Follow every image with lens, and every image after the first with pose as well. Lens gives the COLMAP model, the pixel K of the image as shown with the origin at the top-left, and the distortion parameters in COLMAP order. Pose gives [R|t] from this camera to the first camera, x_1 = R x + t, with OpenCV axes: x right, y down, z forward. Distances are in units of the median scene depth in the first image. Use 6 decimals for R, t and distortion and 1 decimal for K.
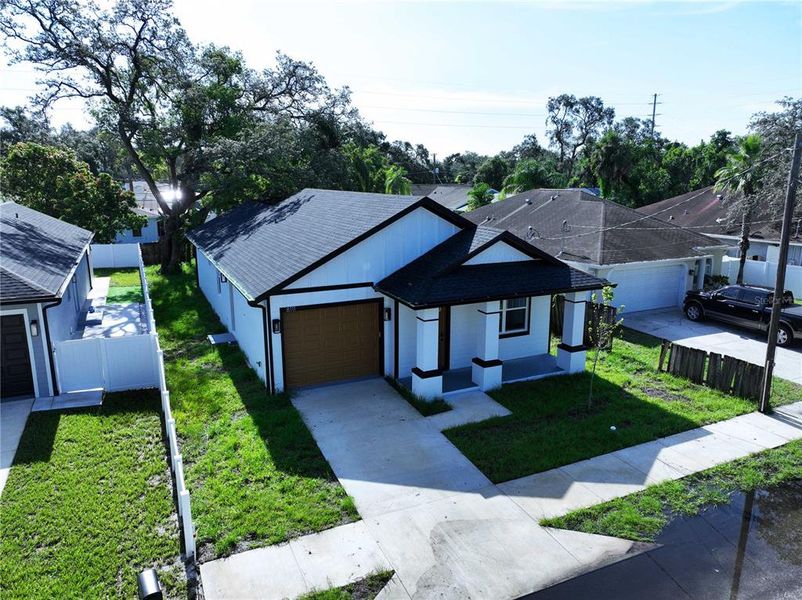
lens RADIAL K [[565.4, 0, 393.5], [0, 565.4, 298.8], [0, 0, 1]] dist [0.002766, 0.013777]
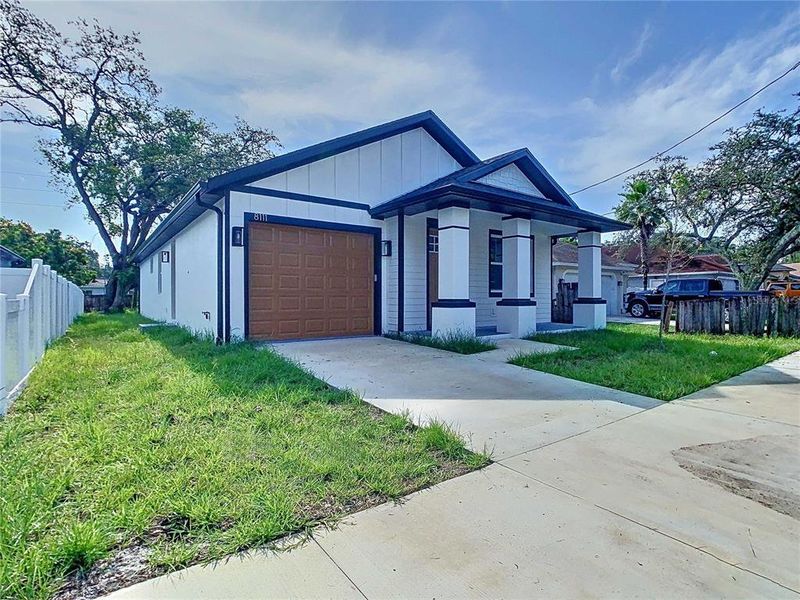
lens RADIAL K [[421.3, 0, 400.6], [0, 421.3, 297.2], [0, 0, 1]] dist [-0.047898, 0.019173]
pose [[0.979045, 0.004720, 0.203590, -0.114658], [0.039254, 0.976608, -0.211412, 0.225458], [-0.199826, 0.214973, 0.955958, 0.482259]]
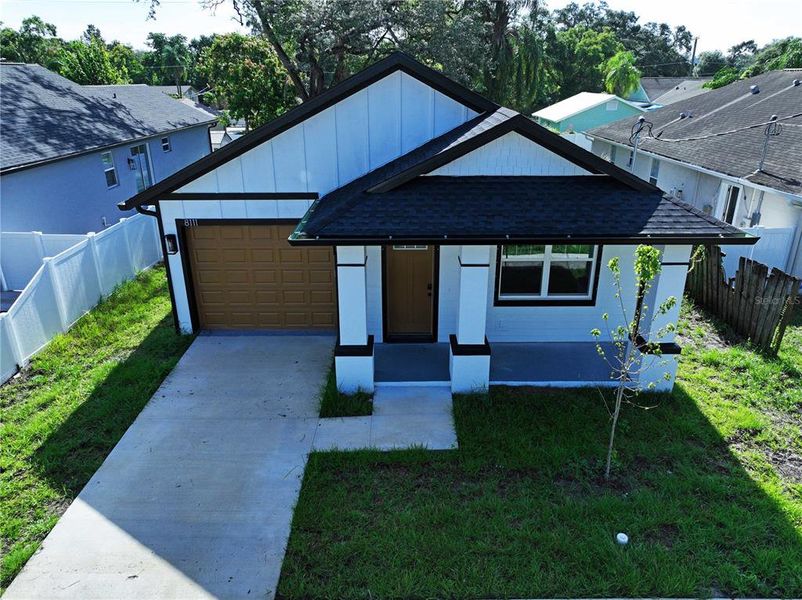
lens RADIAL K [[565.4, 0, 395.1], [0, 565.4, 299.2], [0, 0, 1]] dist [0.002766, 0.013777]
pose [[0.906101, 0.154304, -0.393918, 0.328882], [-0.089674, 0.980006, 0.177614, -0.034656], [0.413449, -0.125612, 0.901821, 0.451082]]
